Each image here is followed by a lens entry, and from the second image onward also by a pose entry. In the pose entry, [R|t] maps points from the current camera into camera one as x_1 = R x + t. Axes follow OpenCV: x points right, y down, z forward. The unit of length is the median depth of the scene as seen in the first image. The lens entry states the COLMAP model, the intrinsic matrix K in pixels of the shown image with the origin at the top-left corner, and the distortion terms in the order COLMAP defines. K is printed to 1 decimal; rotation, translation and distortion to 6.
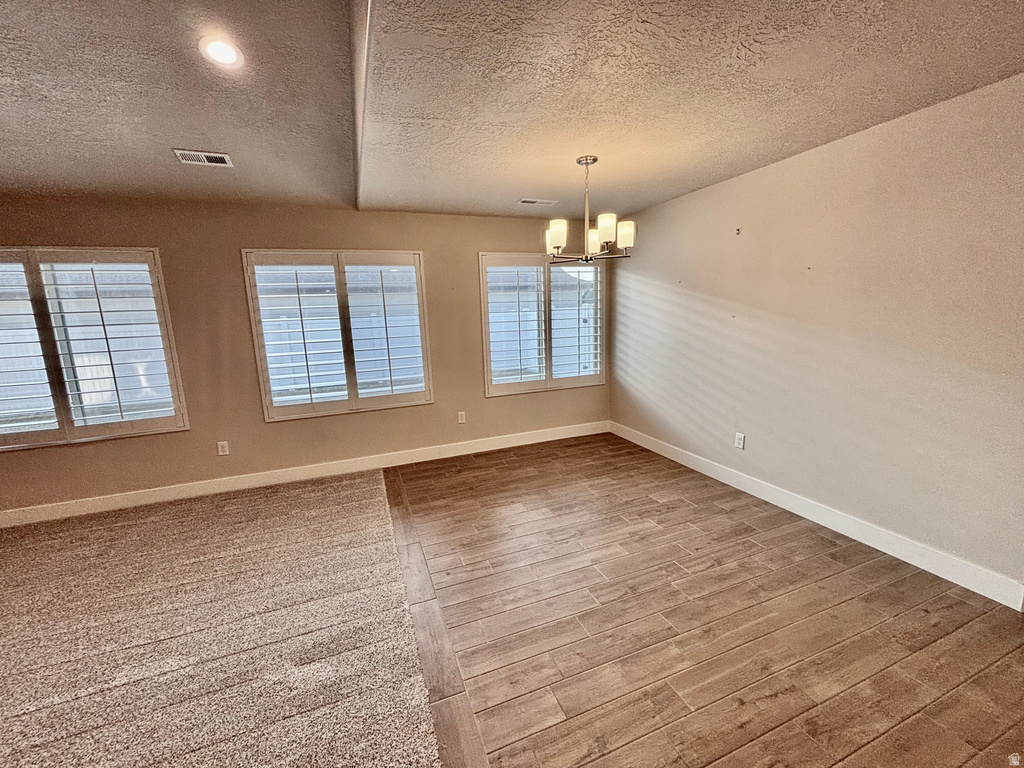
lens RADIAL K [[412.4, 0, 509.0], [0, 412.4, 376.7], [0, 0, 1]] dist [0.006162, -0.001227]
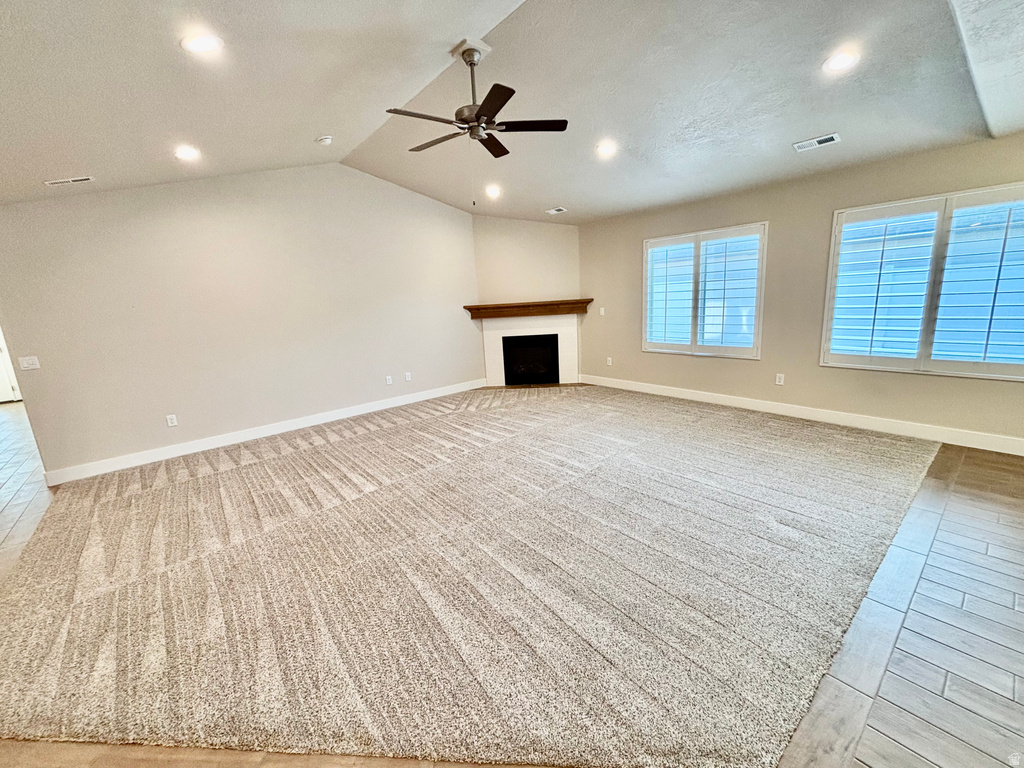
lens RADIAL K [[412.4, 0, 509.1], [0, 412.4, 384.9], [0, 0, 1]] dist [0.006162, -0.001227]
pose [[0.314867, 0.228344, -0.921259, 0.223559], [-0.100599, 0.973191, 0.206833, 0.012607], [0.943790, 0.027553, 0.329397, -0.202943]]
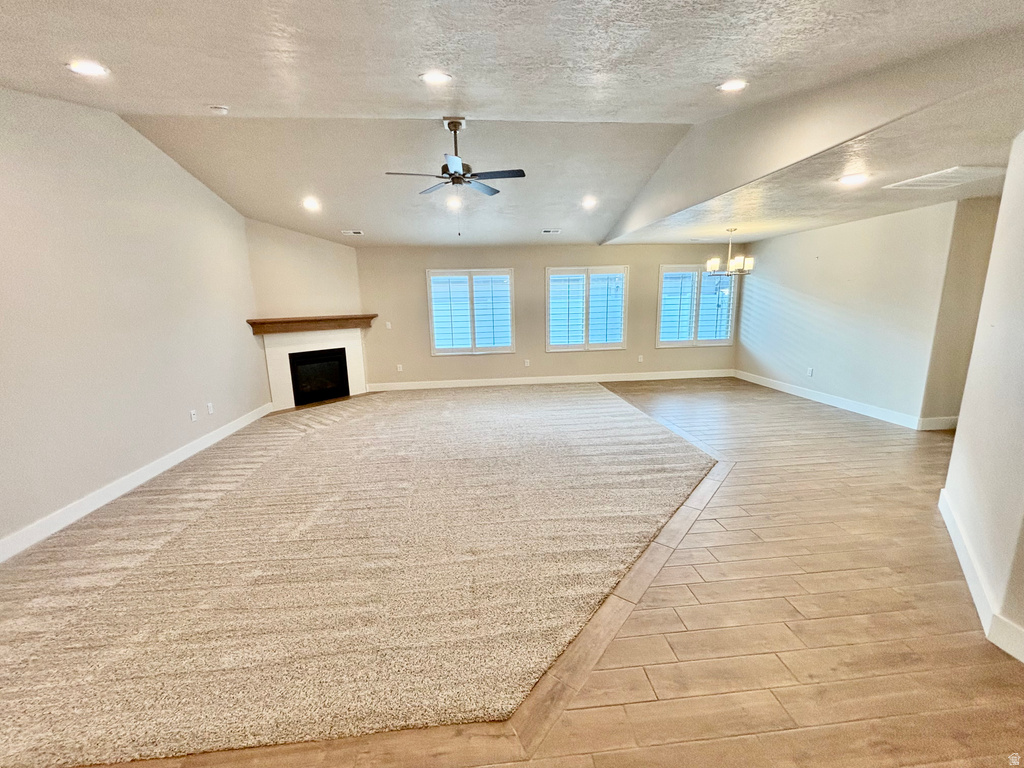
lens RADIAL K [[412.4, 0, 511.4], [0, 412.4, 382.8], [0, 0, 1]] dist [0.006162, -0.001227]
pose [[0.962933, 0.071677, -0.260045, -0.229393], [-0.058507, 0.996598, 0.058046, 0.163016], [0.263321, -0.040680, 0.963850, -1.078170]]
